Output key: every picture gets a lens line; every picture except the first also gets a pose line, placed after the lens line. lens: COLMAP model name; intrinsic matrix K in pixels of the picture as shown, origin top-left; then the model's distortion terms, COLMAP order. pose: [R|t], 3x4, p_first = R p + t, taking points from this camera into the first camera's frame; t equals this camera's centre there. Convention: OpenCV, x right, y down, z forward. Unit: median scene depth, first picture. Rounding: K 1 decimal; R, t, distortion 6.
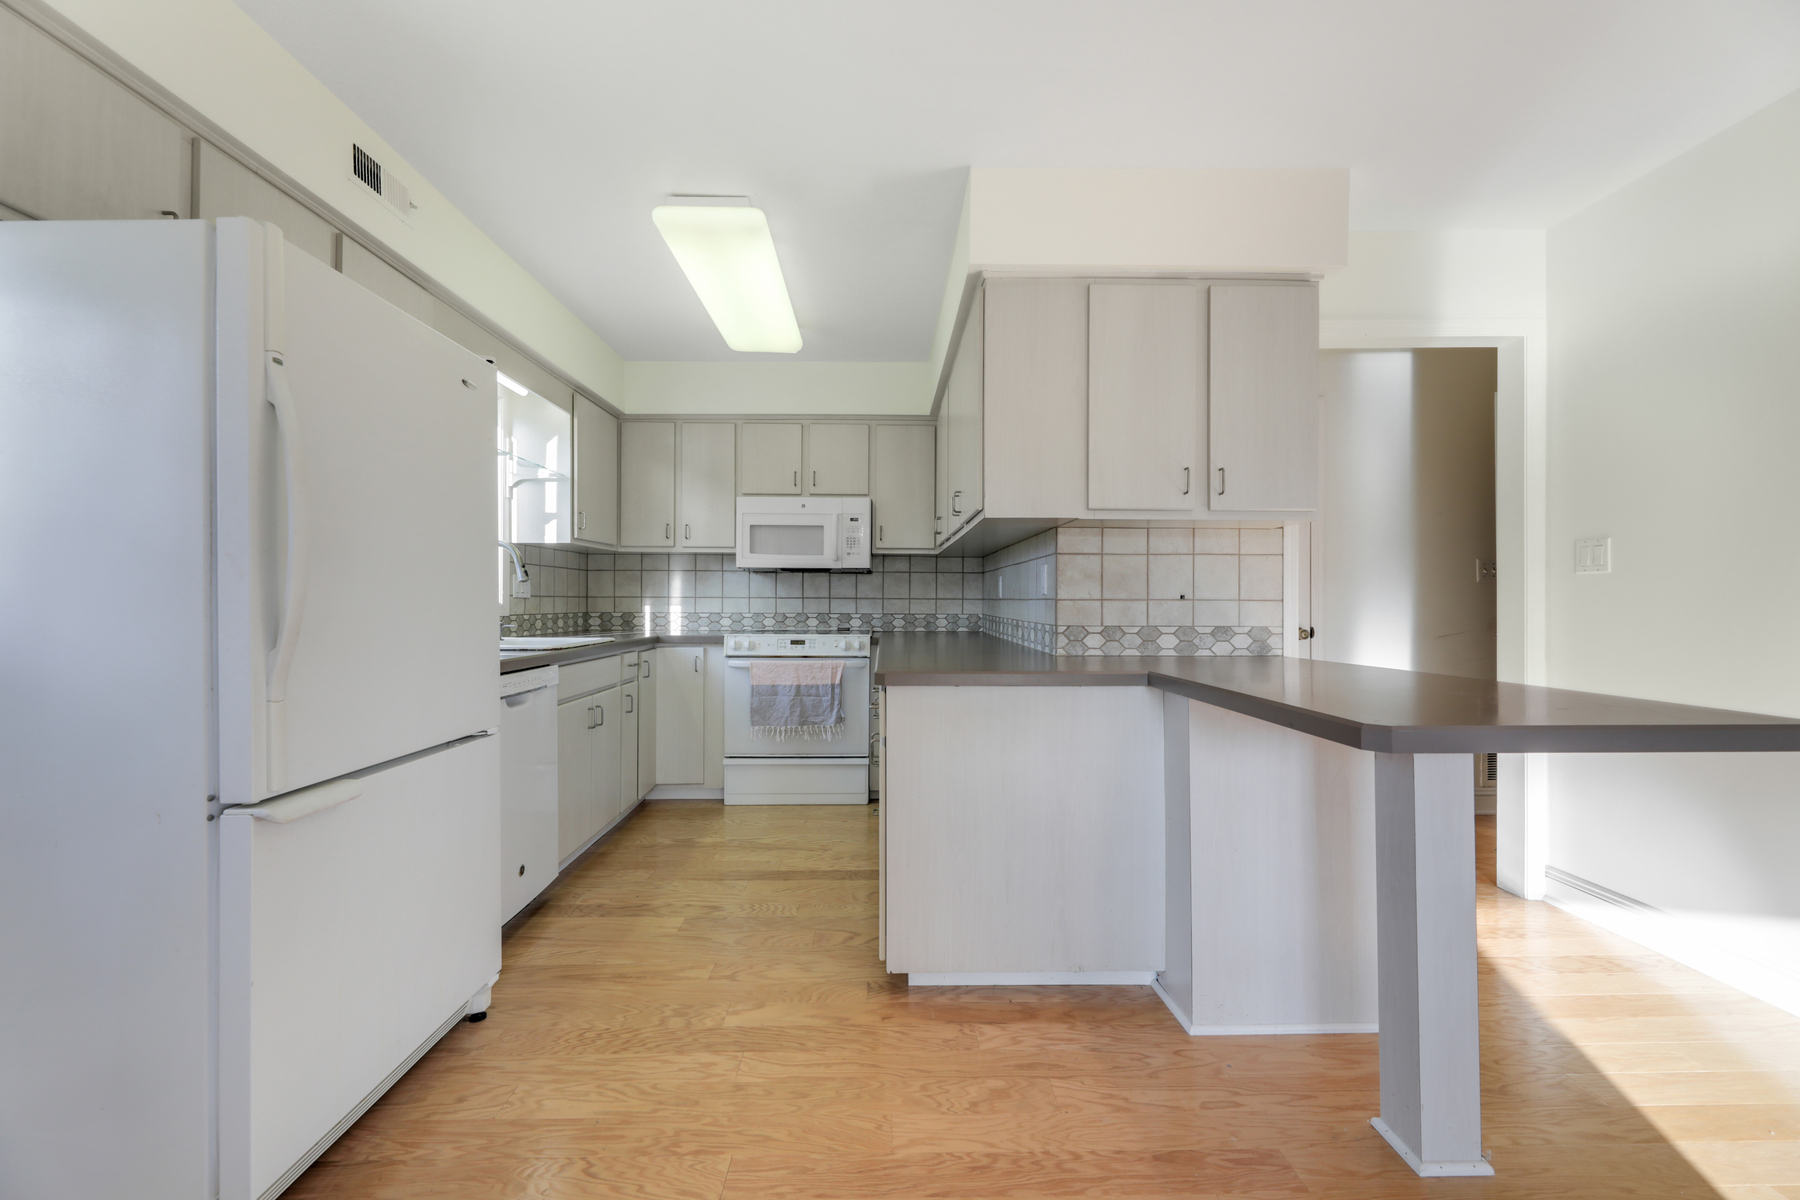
lens RADIAL K [[729.2, 0, 901.4], [0, 729.2, 605.5], [0, 0, 1]] dist [0.003949, -0.000013]
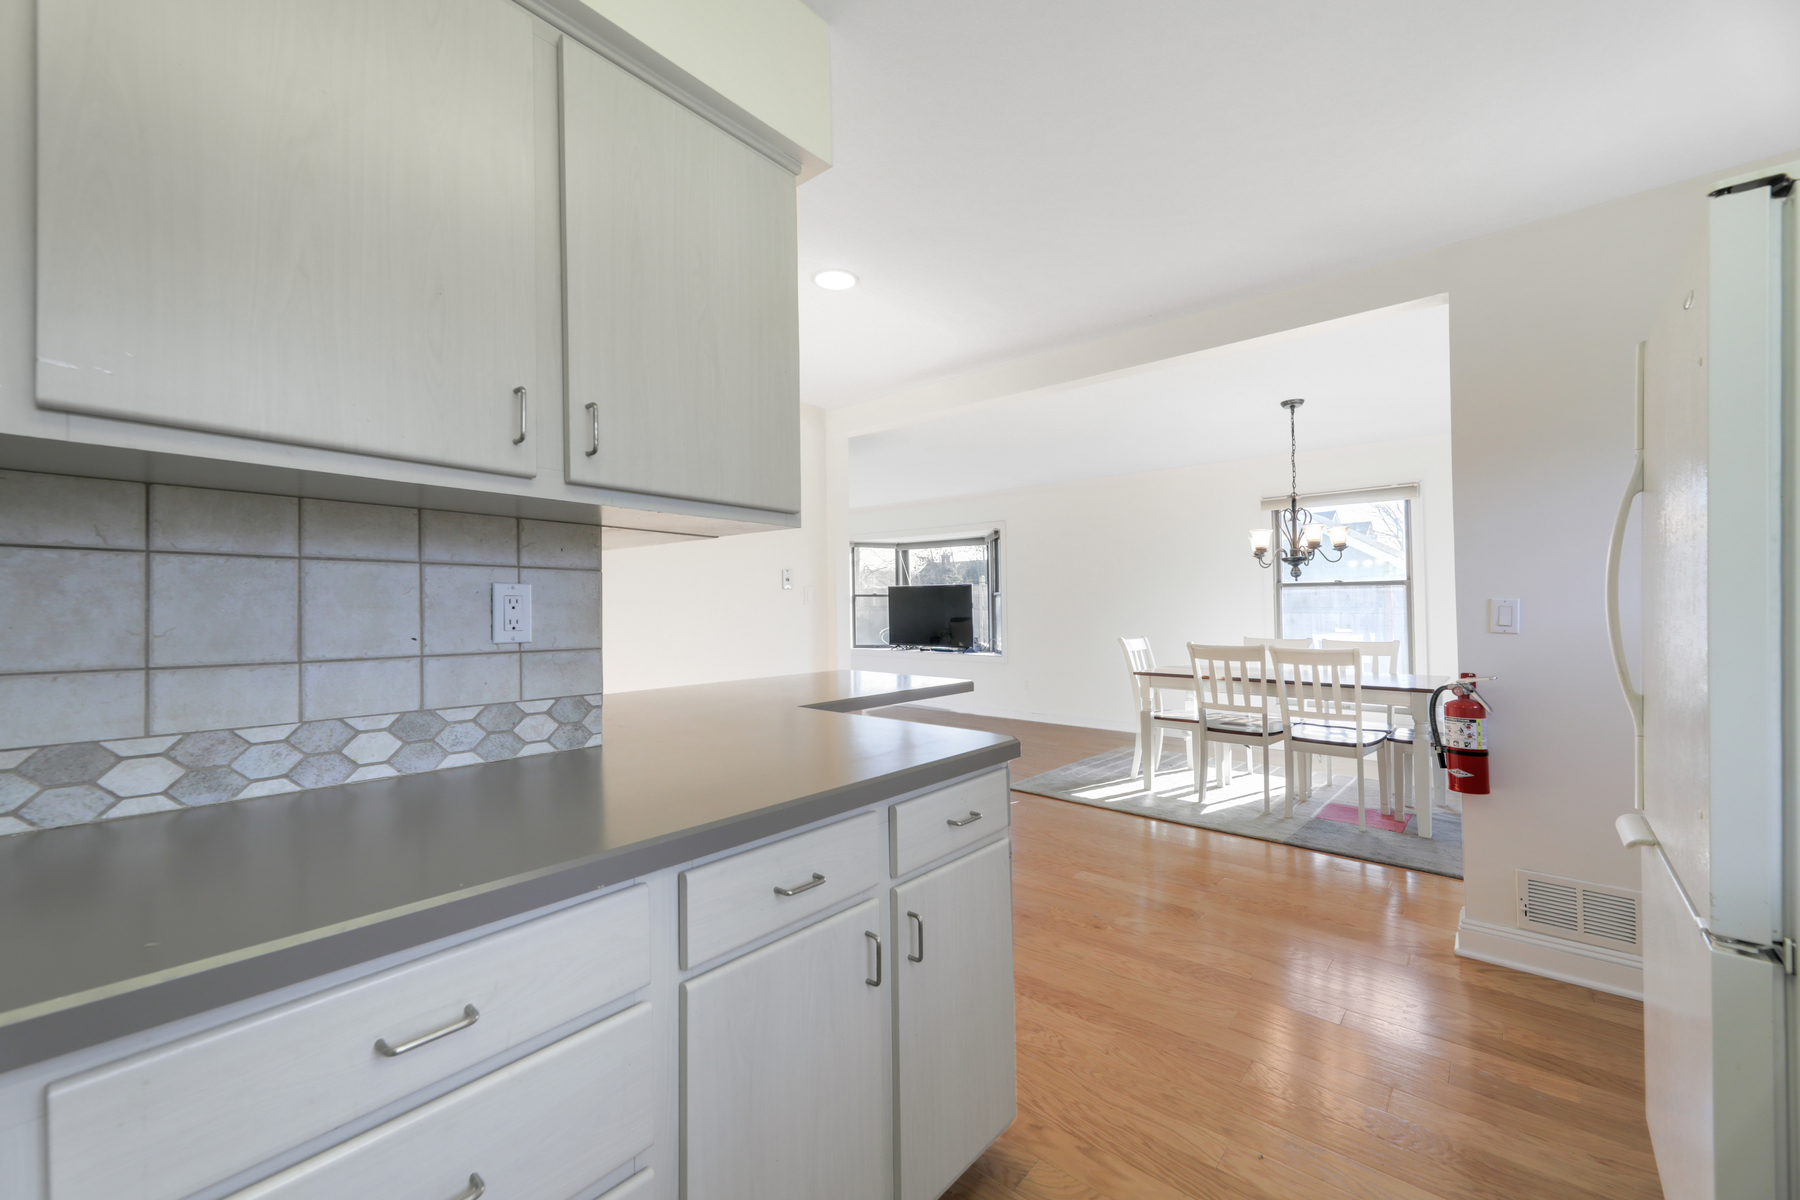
lens RADIAL K [[683.2, 0, 900.0], [0, 683.2, 600.0], [0, 0, 1]] dist [0.000777, -0.000076]
pose [[-0.729897, 0.013717, 0.683419, -0.251063], [0.008090, 0.999902, -0.011430, -0.029174], [-0.683509, -0.002814, -0.729937, 0.917632]]
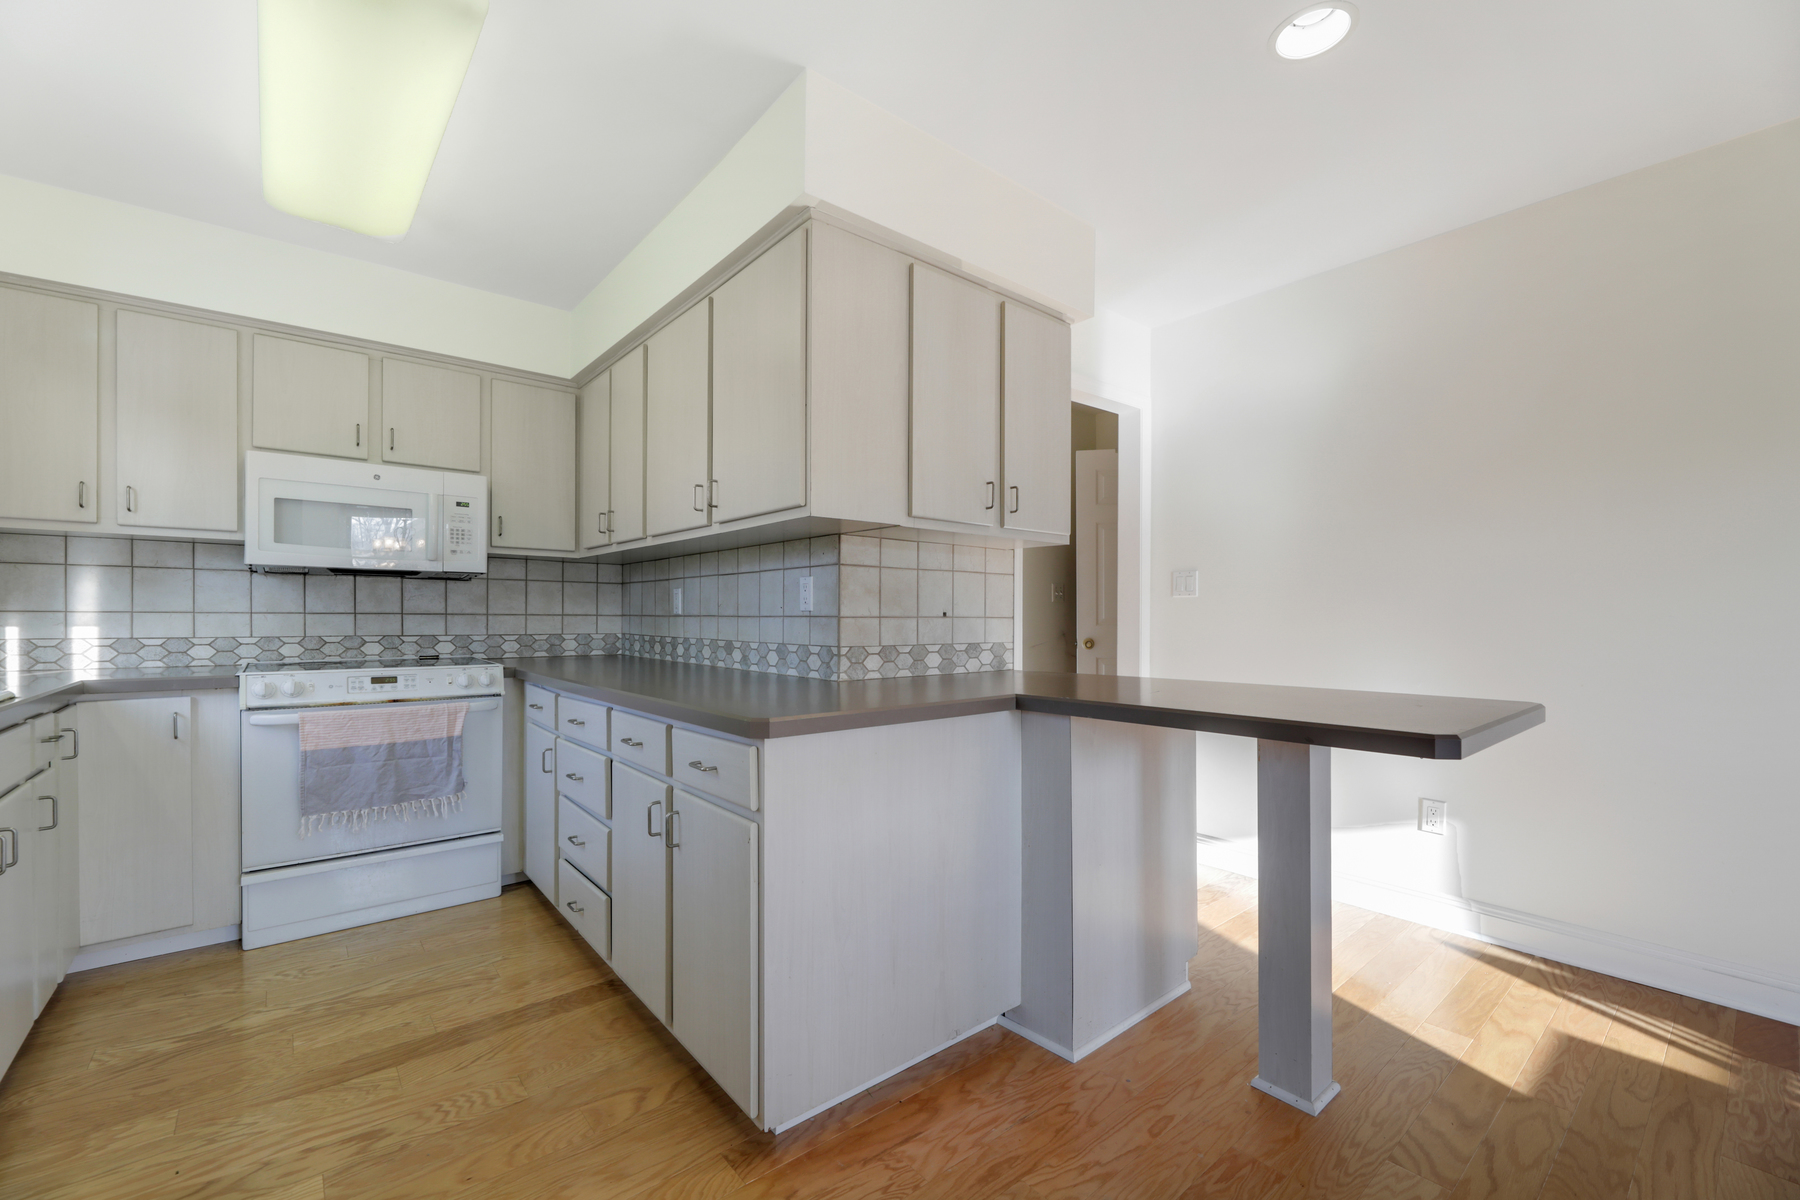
lens RADIAL K [[734.4, 0, 891.7], [0, 734.4, 627.5], [0, 0, 1]] dist [-0.001236, -0.002602]
pose [[0.788419, -0.009657, 0.615063, -0.206302], [0.003593, 0.999932, 0.011093, -0.003744], [-0.615129, -0.006536, 0.788400, 0.197831]]
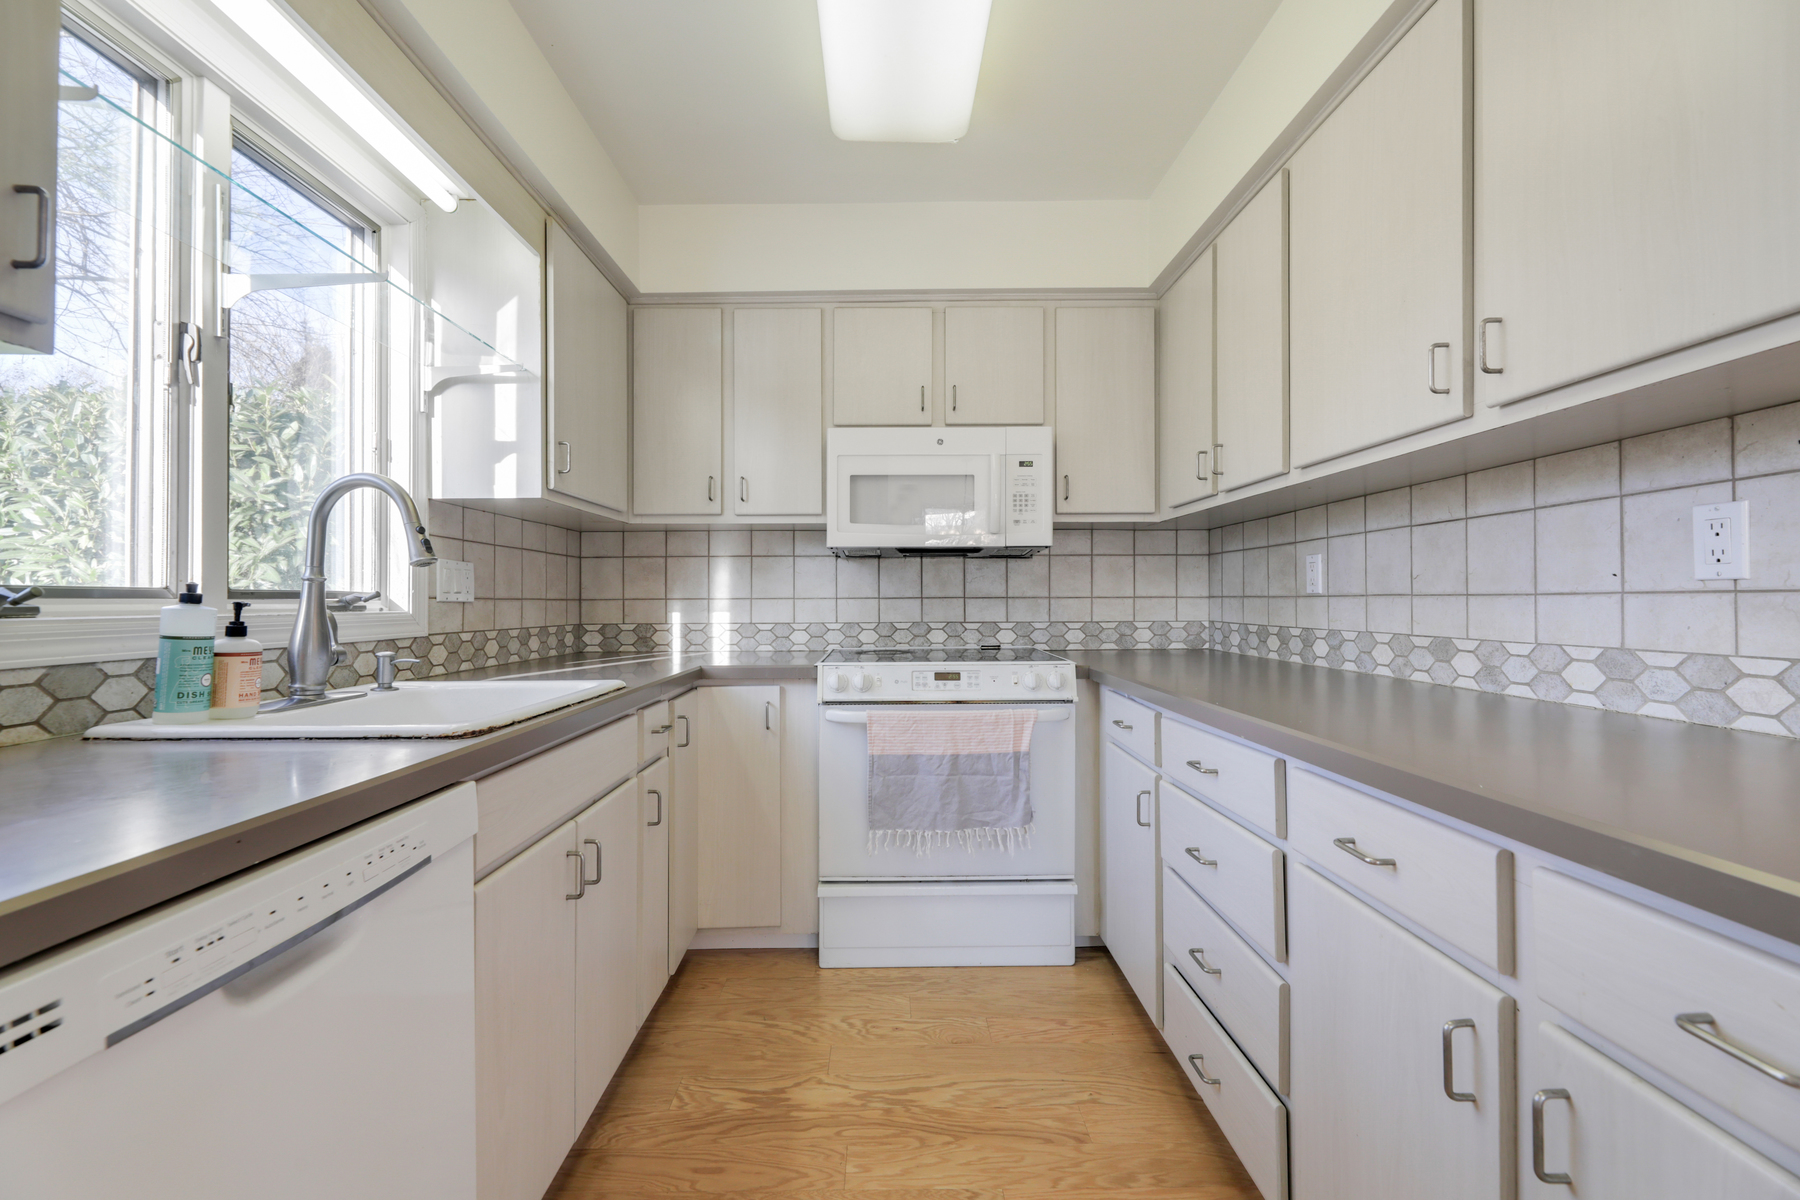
lens RADIAL K [[730.6, 0, 894.0], [0, 730.6, 595.2], [0, 0, 1]] dist [0.001678, -0.000572]
pose [[0.999772, -0.010038, -0.018826, -0.188235], [0.009738, 0.999825, -0.015953, -0.003641], [0.018983, 0.015766, 0.999695, 0.475684]]
